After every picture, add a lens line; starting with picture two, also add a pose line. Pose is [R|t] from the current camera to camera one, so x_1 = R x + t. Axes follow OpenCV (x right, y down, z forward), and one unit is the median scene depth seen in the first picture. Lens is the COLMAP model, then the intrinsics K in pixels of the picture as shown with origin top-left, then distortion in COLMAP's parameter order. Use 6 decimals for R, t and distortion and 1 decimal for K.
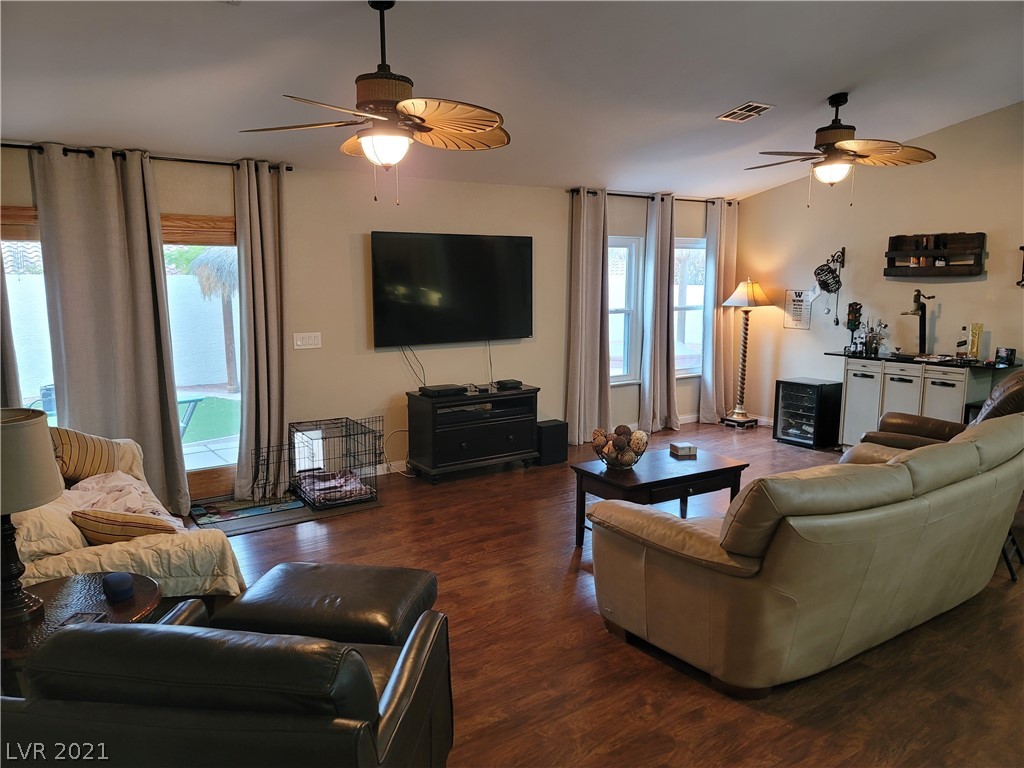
lens RADIAL K [[747.6, 0, 508.9], [0, 747.6, 385.7], [0, 0, 1]] dist [0.070079, -0.032351]
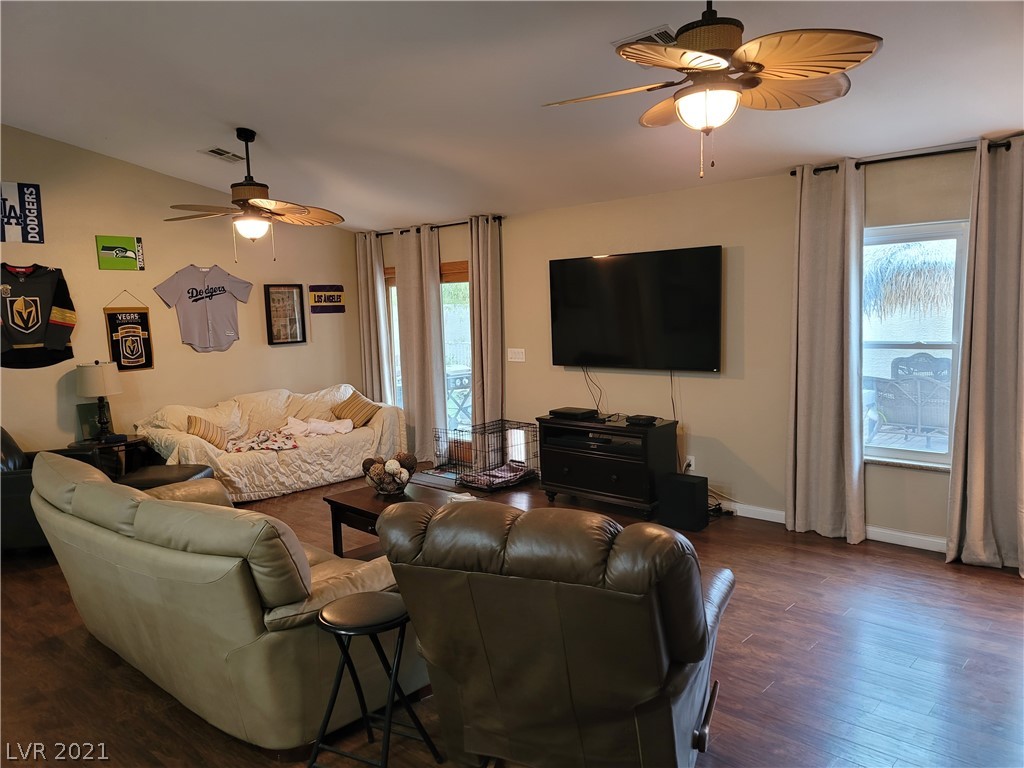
lens RADIAL K [[747.6, 0, 498.2], [0, 747.6, 393.5], [0, 0, 1]] dist [0.070079, -0.032351]
pose [[0.198083, 0.111659, -0.973804, 0.836732], [-0.113960, 0.989376, 0.090264, -0.095121], [0.973538, 0.093095, 0.208704, 0.664469]]
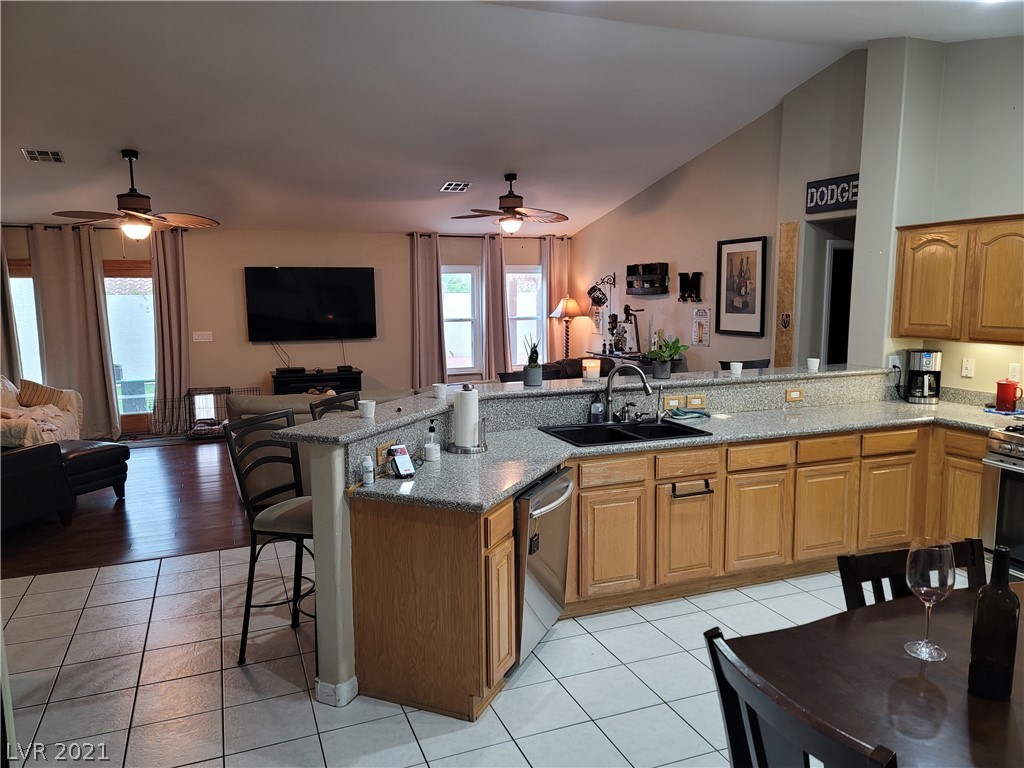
lens RADIAL K [[747.6, 0, 519.2], [0, 747.6, 386.6], [0, 0, 1]] dist [0.070079, -0.032351]
pose [[0.974143, 0.021345, -0.224924, 0.680375], [-0.025383, 0.999564, -0.015075, 0.048262], [0.224504, 0.020394, 0.974260, -0.365066]]
